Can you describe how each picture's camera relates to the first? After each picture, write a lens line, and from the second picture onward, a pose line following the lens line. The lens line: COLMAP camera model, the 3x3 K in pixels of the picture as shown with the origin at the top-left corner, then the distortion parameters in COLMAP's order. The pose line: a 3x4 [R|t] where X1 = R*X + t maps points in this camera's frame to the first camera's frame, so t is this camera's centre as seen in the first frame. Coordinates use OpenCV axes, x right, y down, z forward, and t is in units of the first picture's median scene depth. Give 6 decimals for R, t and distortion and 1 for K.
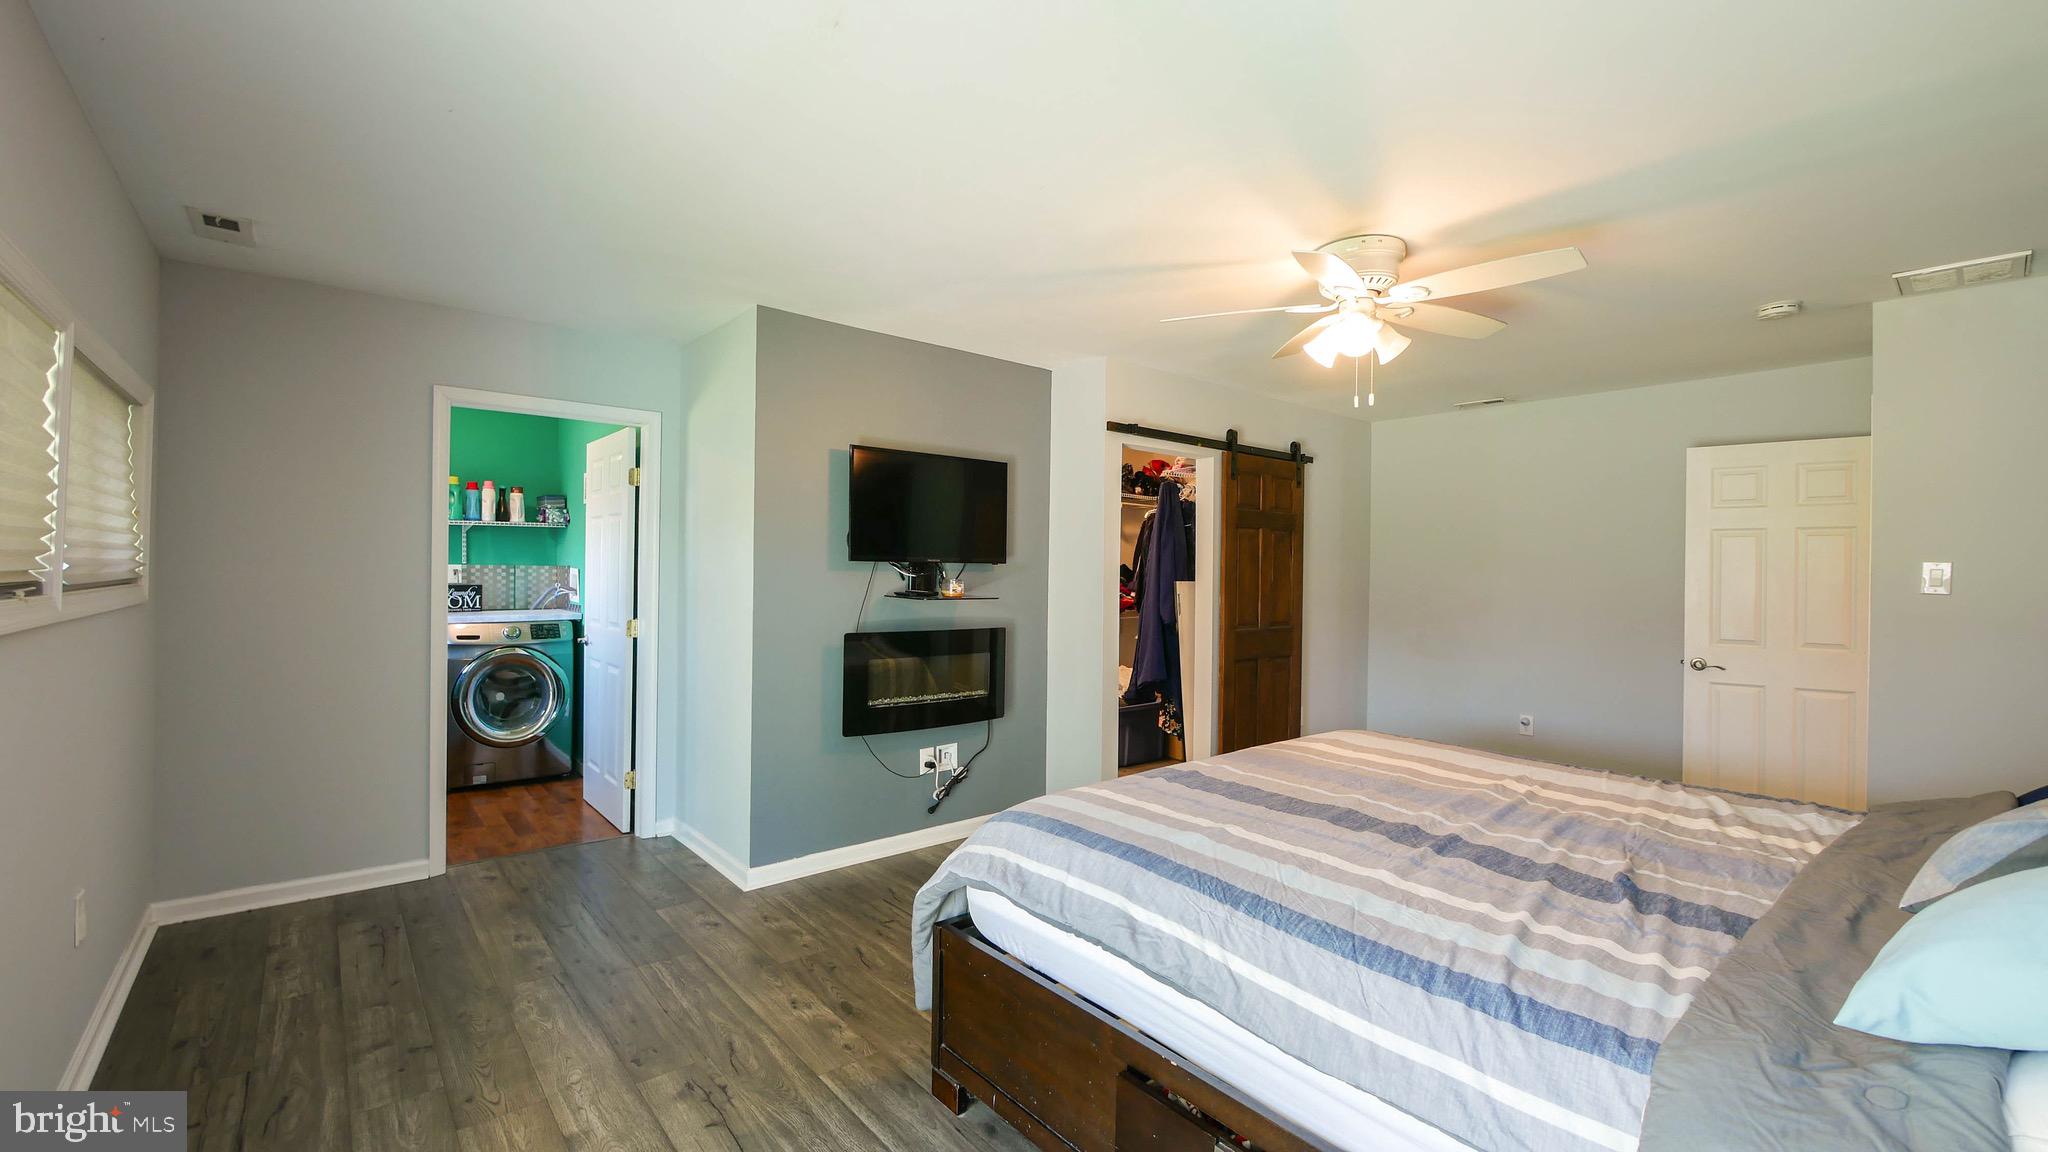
lens RADIAL K [[847.2, 0, 1026.0], [0, 847.2, 574.6], [0, 0, 1]] dist [-0.002150, 0.000143]
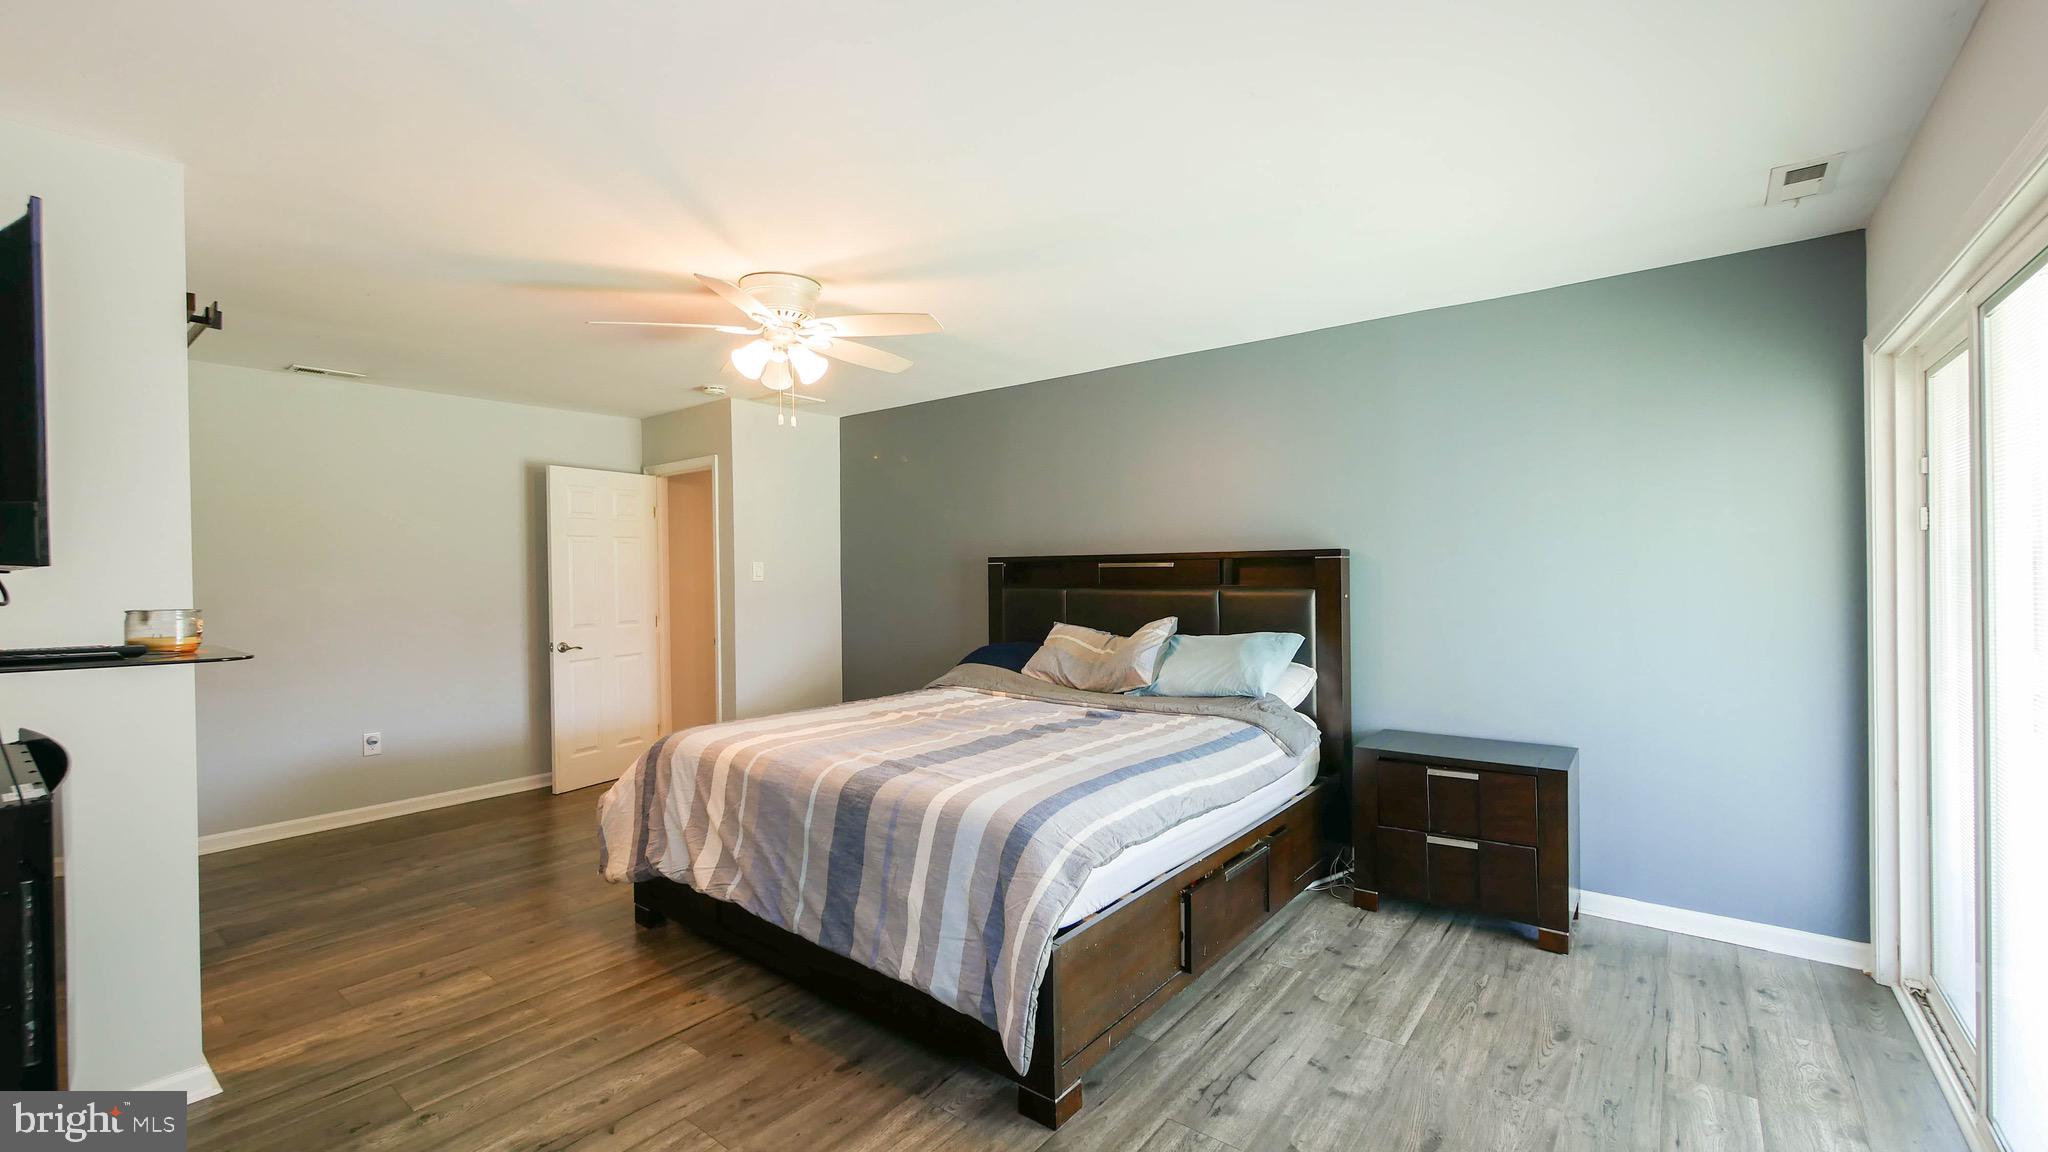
lens RADIAL K [[847.2, 0, 1027.4], [0, 847.2, 569.7], [0, 0, 1]] dist [-0.002150, 0.000143]
pose [[-0.215343, -0.011029, 0.976476, -0.780905], [0.011737, 0.999835, 0.013881, -0.018810], [-0.976468, 0.014450, -0.215178, 0.940621]]
